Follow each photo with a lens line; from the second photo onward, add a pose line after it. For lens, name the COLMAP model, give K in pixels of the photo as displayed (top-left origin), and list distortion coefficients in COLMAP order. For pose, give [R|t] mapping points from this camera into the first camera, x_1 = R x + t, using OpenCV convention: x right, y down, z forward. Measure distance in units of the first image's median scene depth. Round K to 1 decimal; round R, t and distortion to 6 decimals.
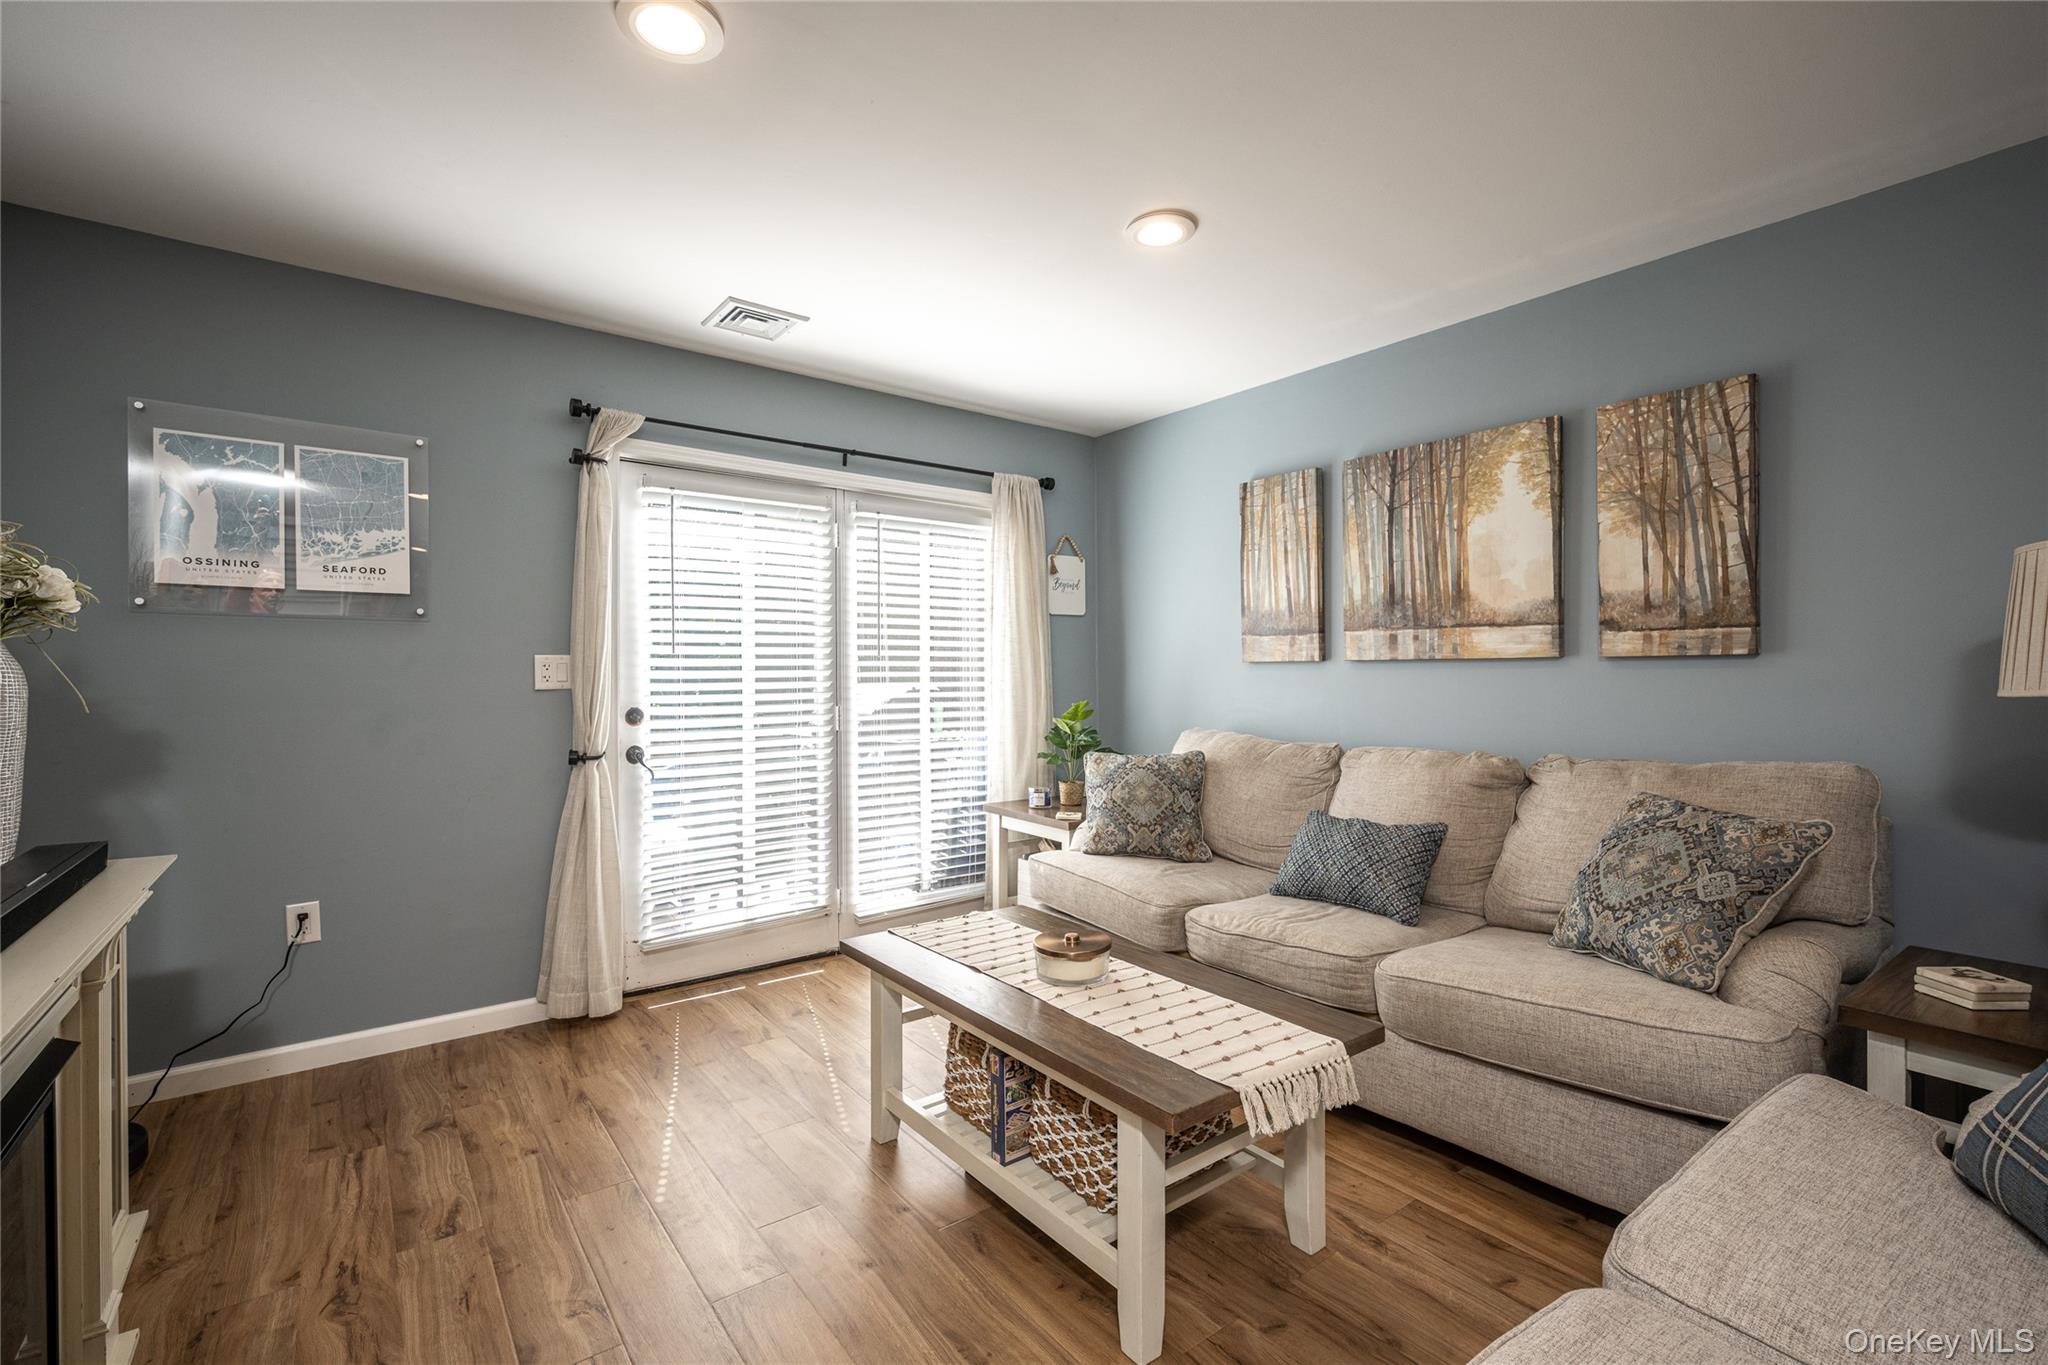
lens RADIAL K [[896.6, 0, 1031.0], [0, 896.6, 678.4], [0, 0, 1]] dist [-0.001142, 0.000086]
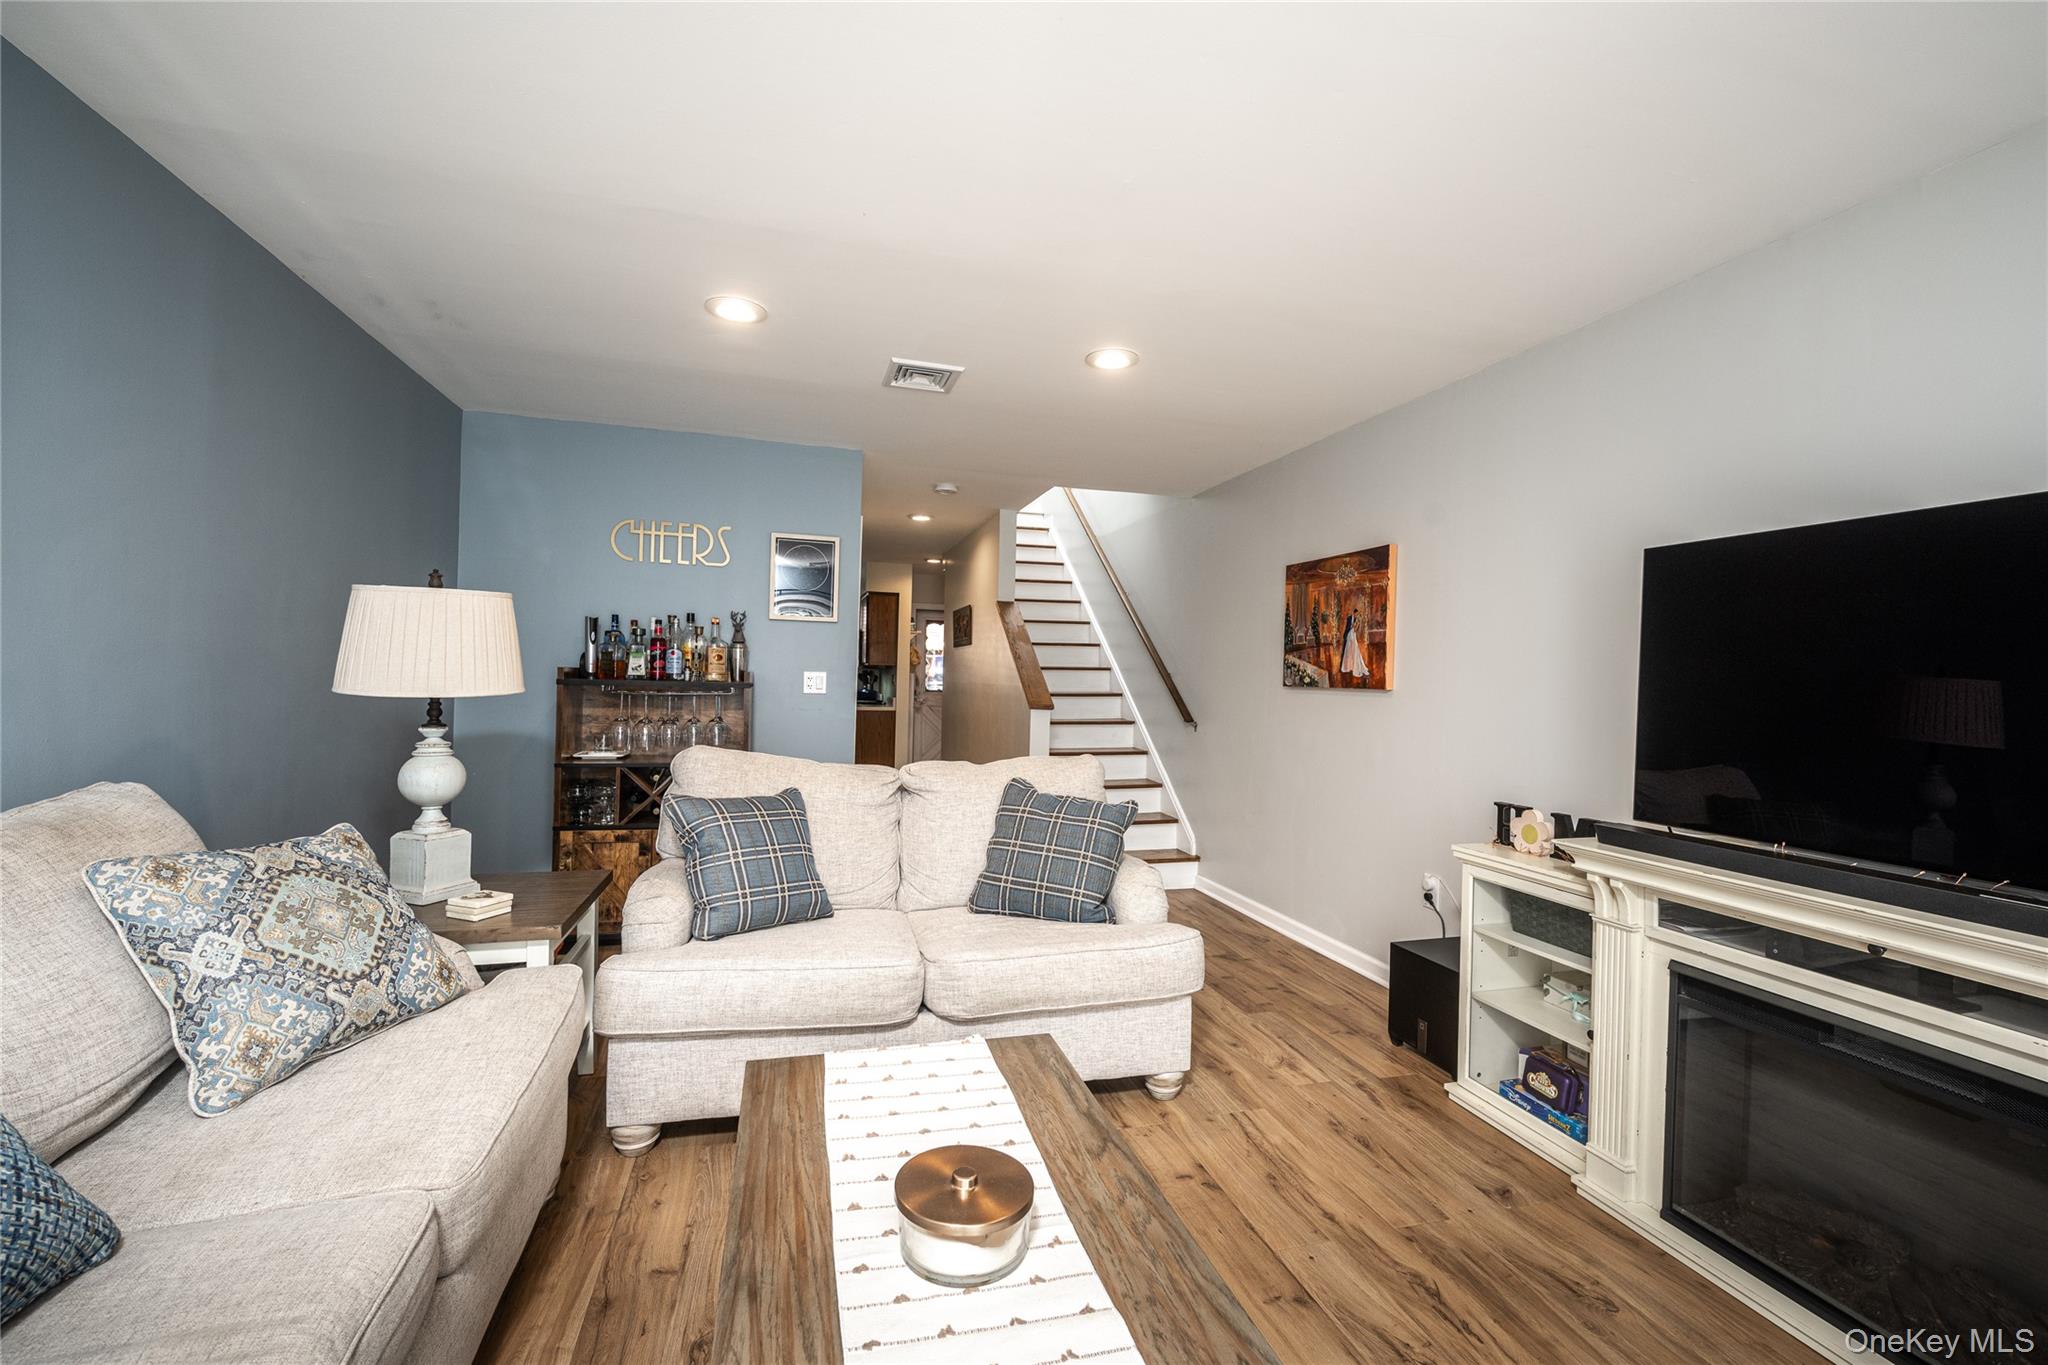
lens RADIAL K [[849.7, 0, 1029.9], [0, 849.7, 686.1], [0, 0, 1]] dist [-0.000225, -0.000221]
pose [[-0.926880, -0.023058, 0.374650, -0.129946], [-0.020691, 0.999732, 0.010339, -0.015747], [-0.374788, 0.001831, -0.927109, 1.045848]]
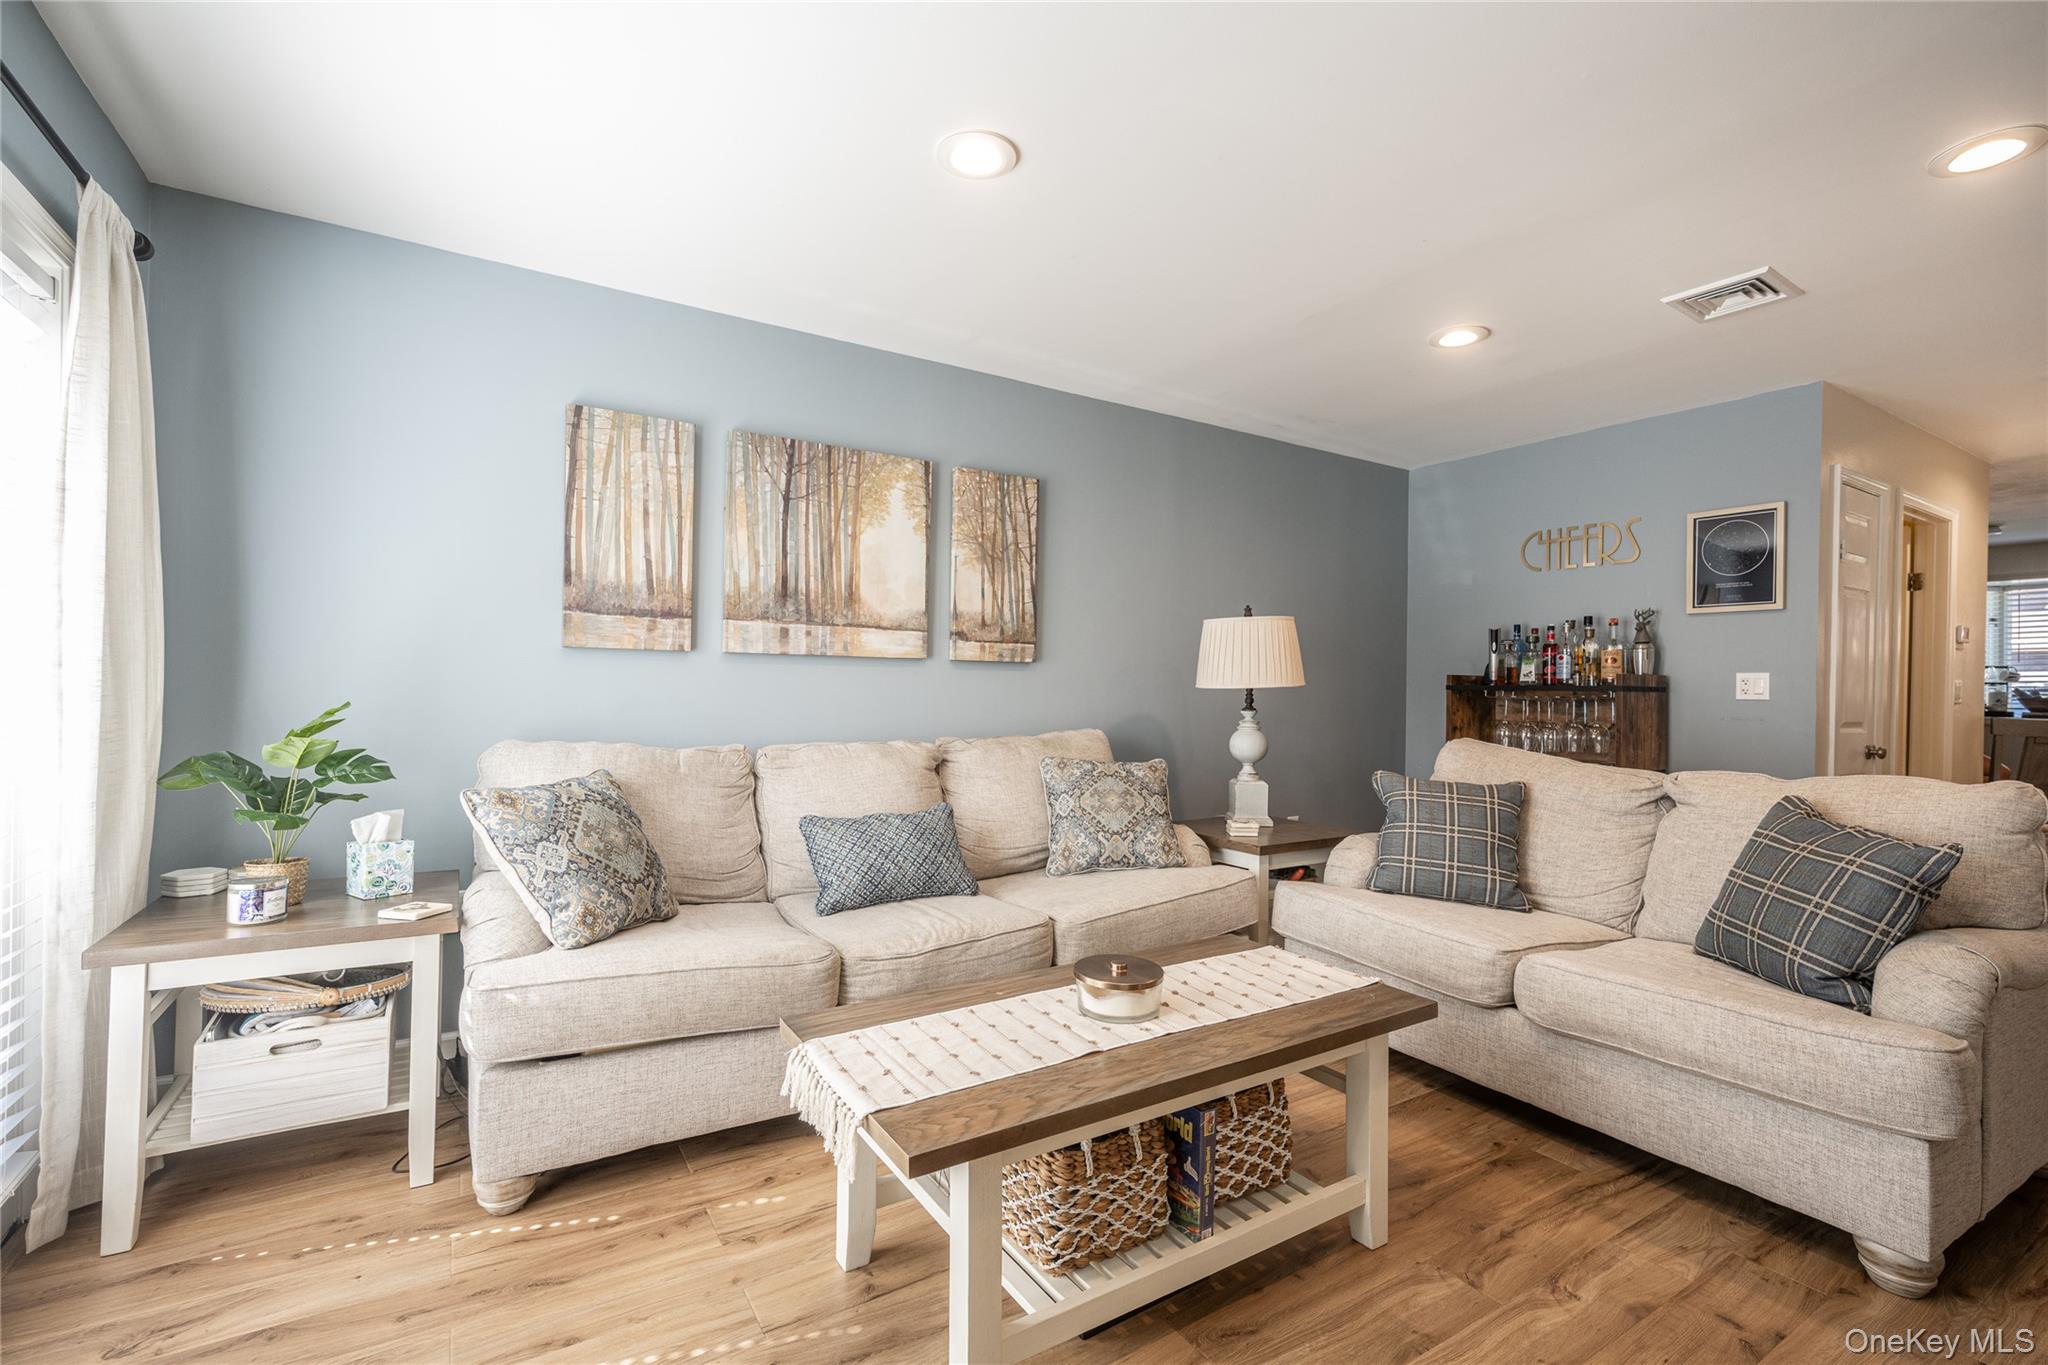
lens RADIAL K [[896.6, 0, 1019.4], [0, 896.6, 682.9], [0, 0, 1]] dist [-0.001142, 0.000086]
pose [[0.096818, 0.009971, 0.995252, -0.588205], [-0.009987, 0.999909, -0.009046, 0.018051], [-0.995252, -0.009064, 0.096908, 0.720140]]
